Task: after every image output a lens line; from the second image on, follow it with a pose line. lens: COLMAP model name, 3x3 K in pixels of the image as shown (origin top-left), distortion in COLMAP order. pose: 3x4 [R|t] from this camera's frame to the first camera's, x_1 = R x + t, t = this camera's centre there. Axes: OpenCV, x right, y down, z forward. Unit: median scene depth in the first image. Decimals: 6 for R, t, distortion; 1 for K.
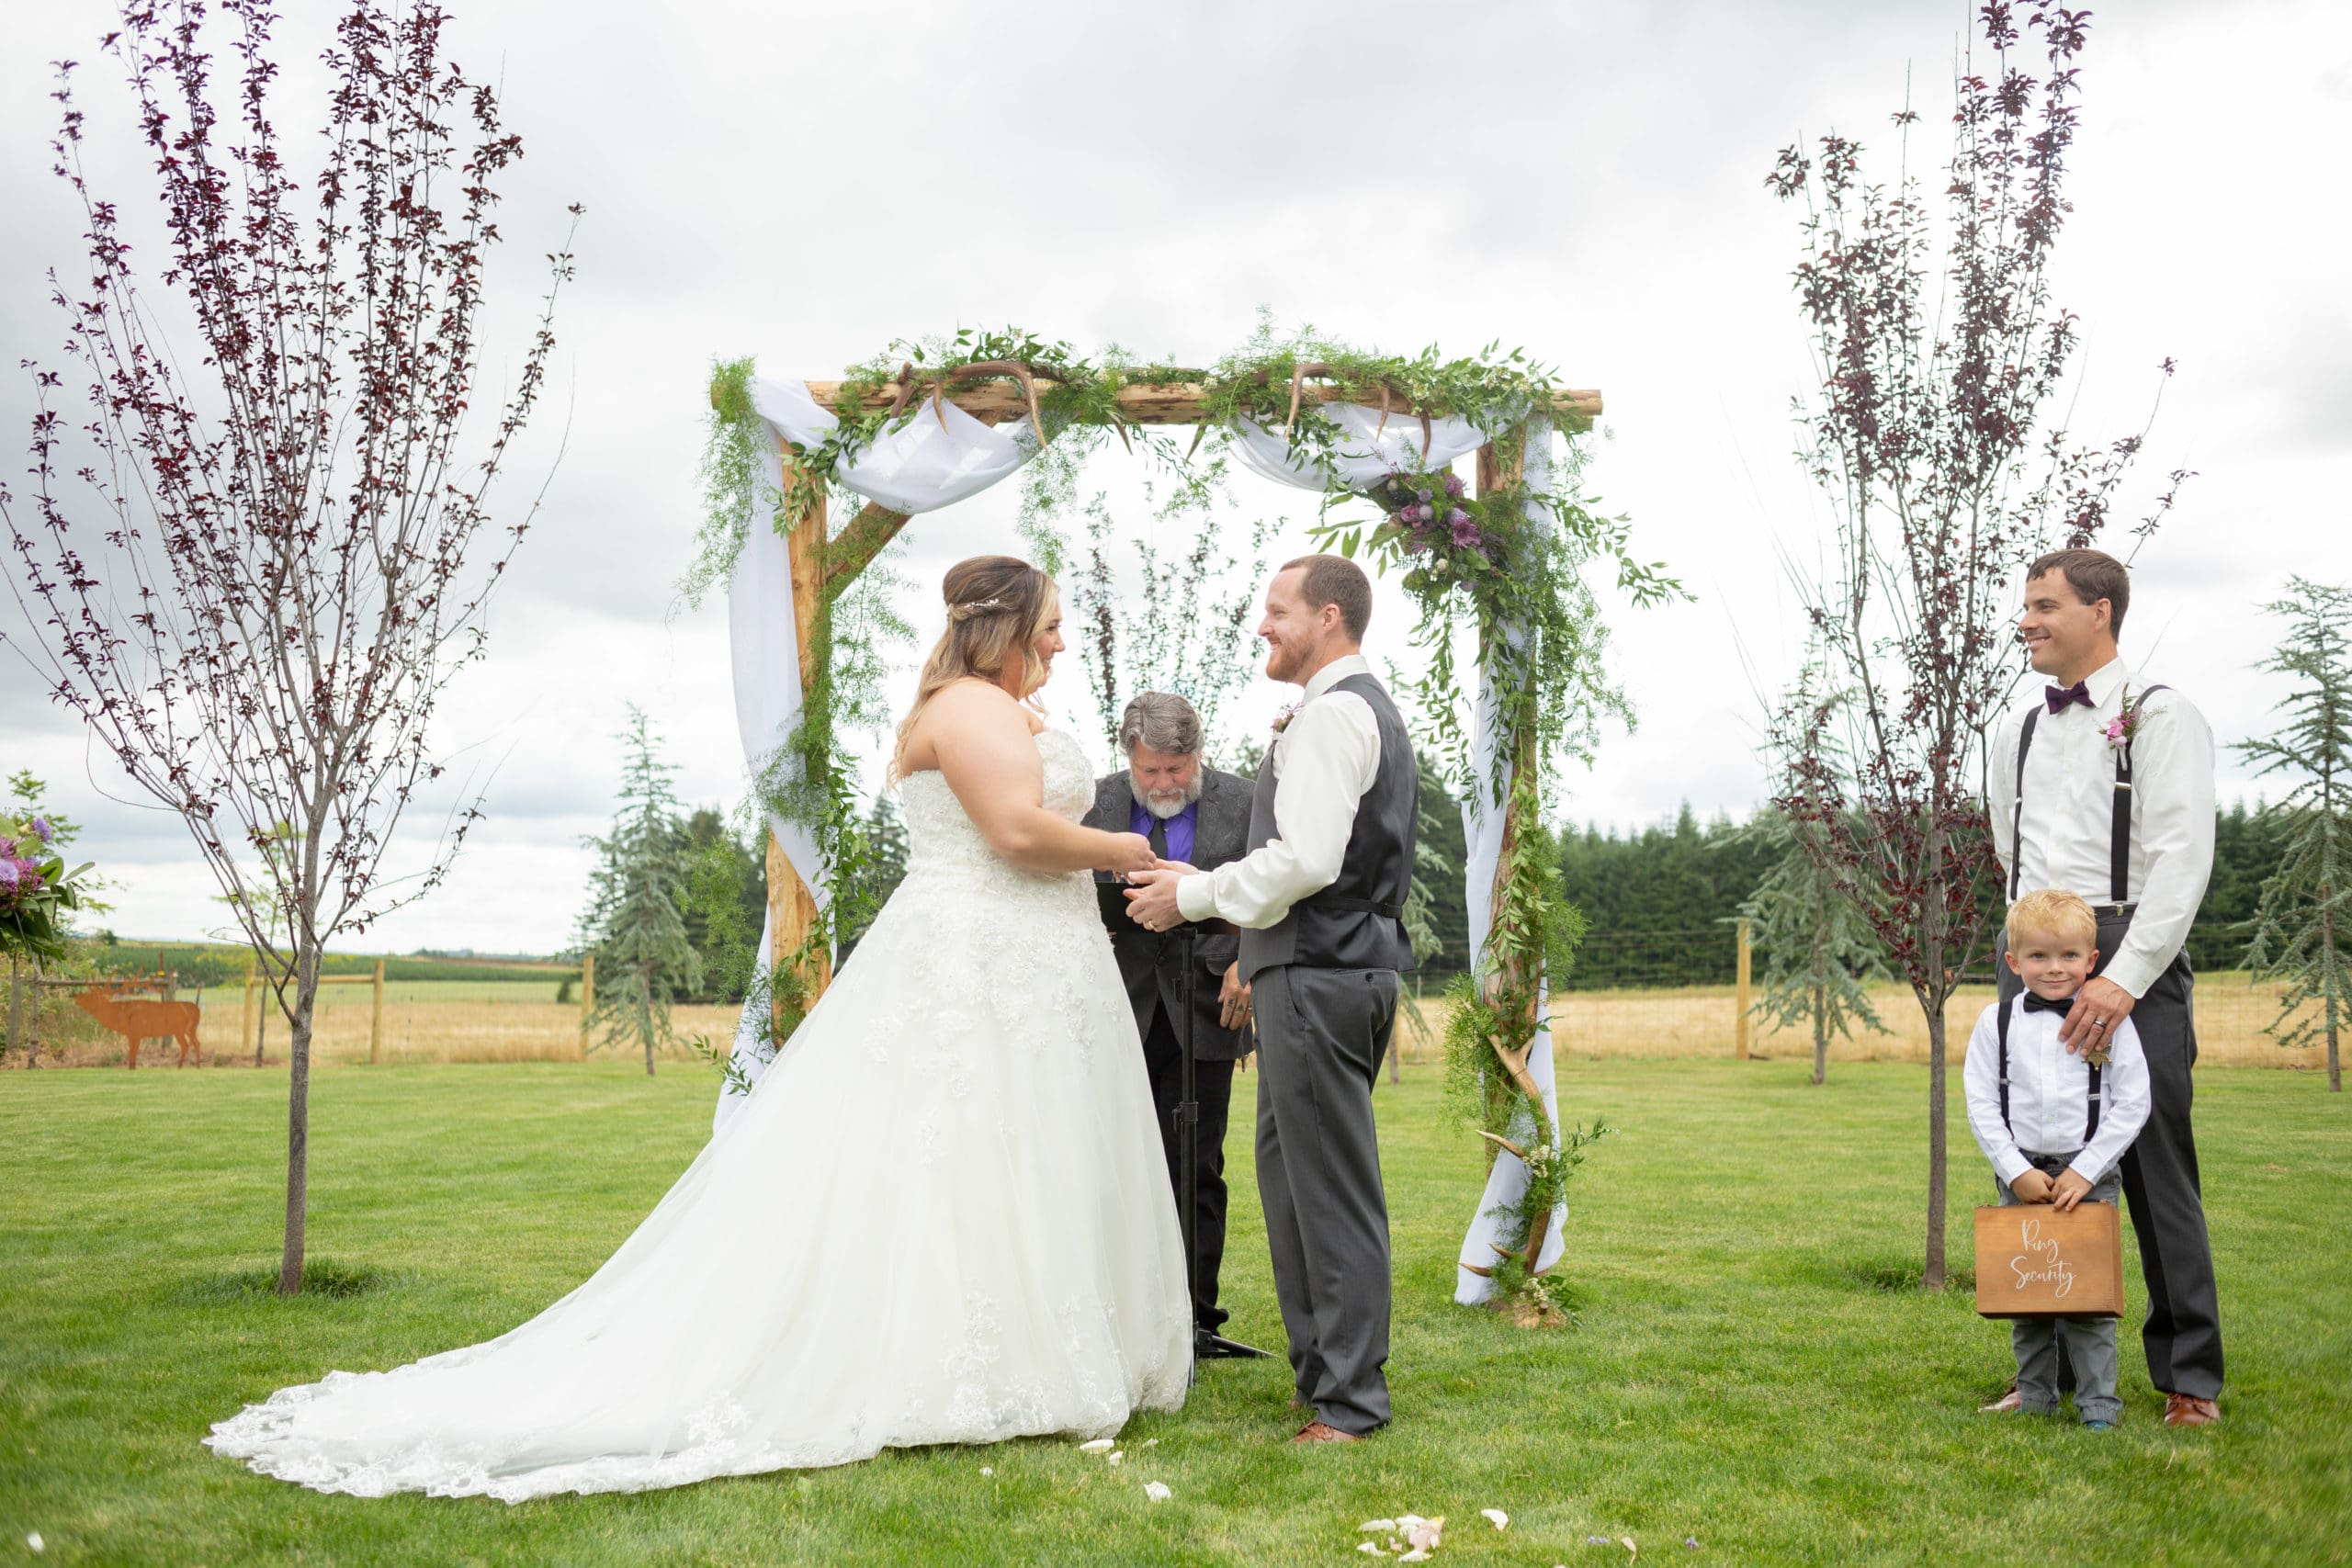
lens RADIAL K [[2406.1, 0, 1186.7], [0, 2406.1, 764.3], [0, 0, 1]] dist [-0.080614, 0.125194]
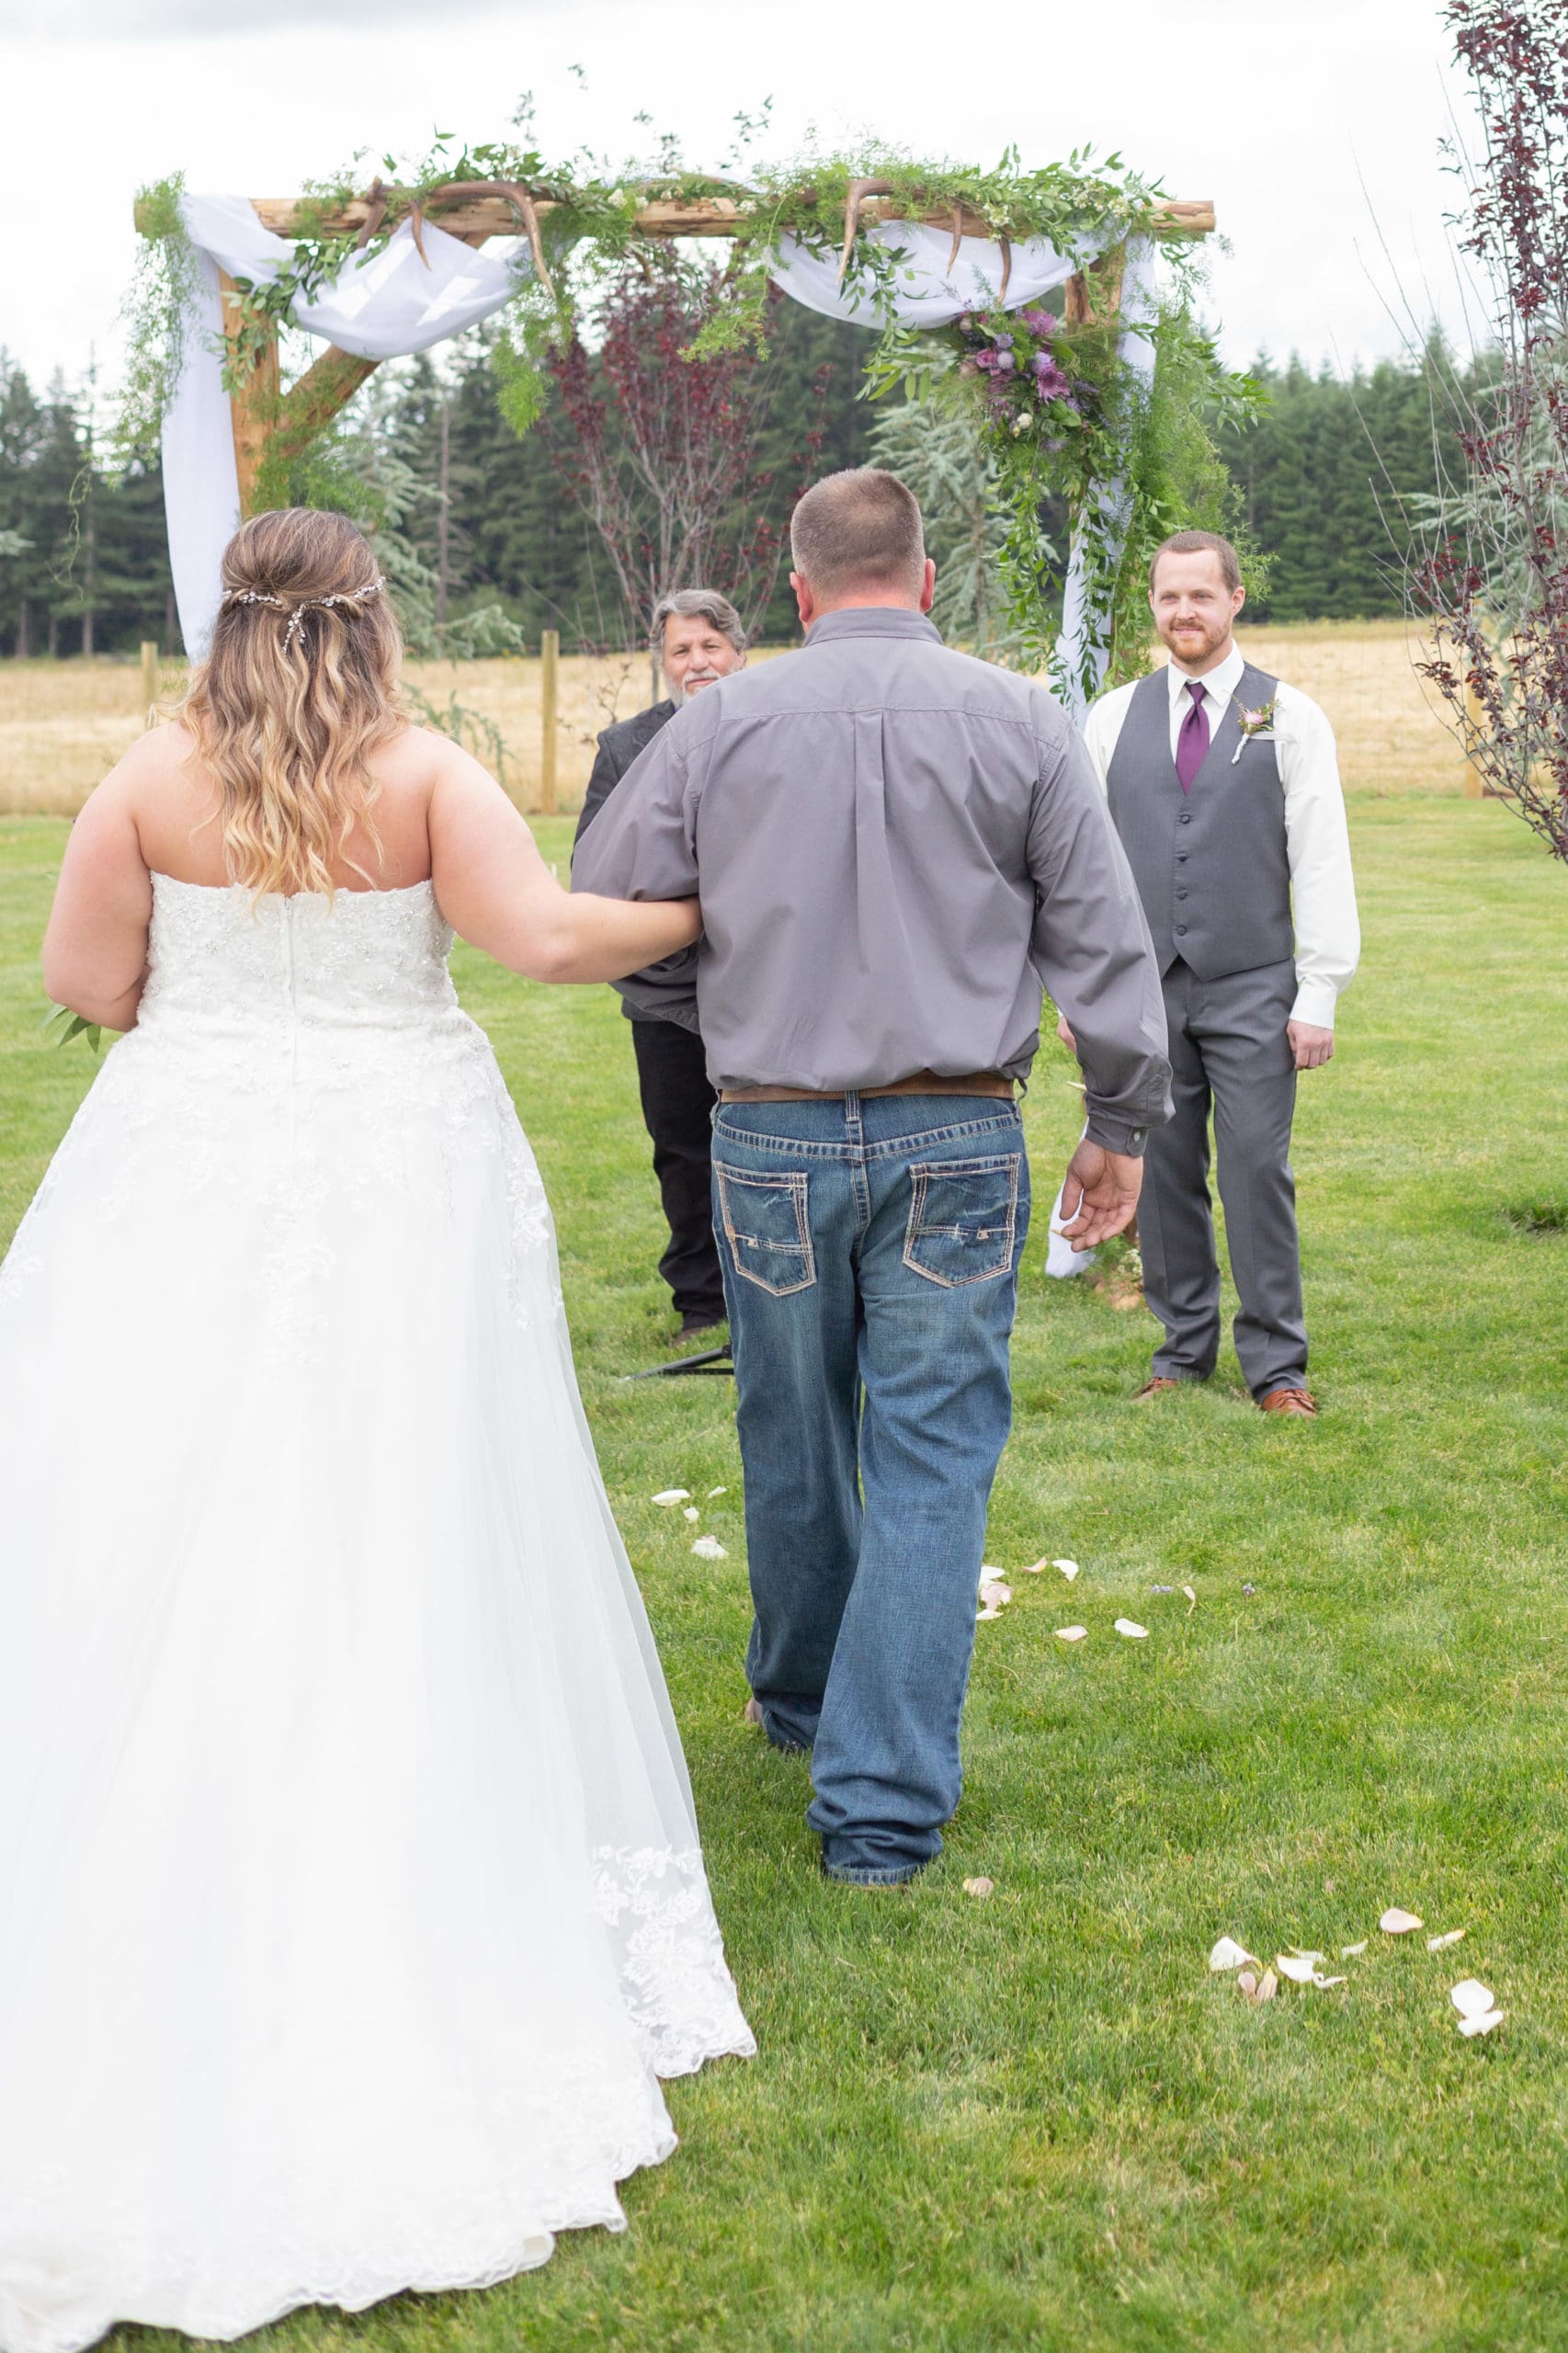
lens RADIAL K [[3712.8, 0, 1186.1], [0, 3712.8, 640.8], [0, 0, 1]] dist [-0.056894, 0.016550]
pose [[0.990582, -0.017025, 0.135855, -0.016609], [0.002971, 0.994678, 0.102992, -0.139321], [-0.136886, -0.101618, 0.985361, -0.304439]]
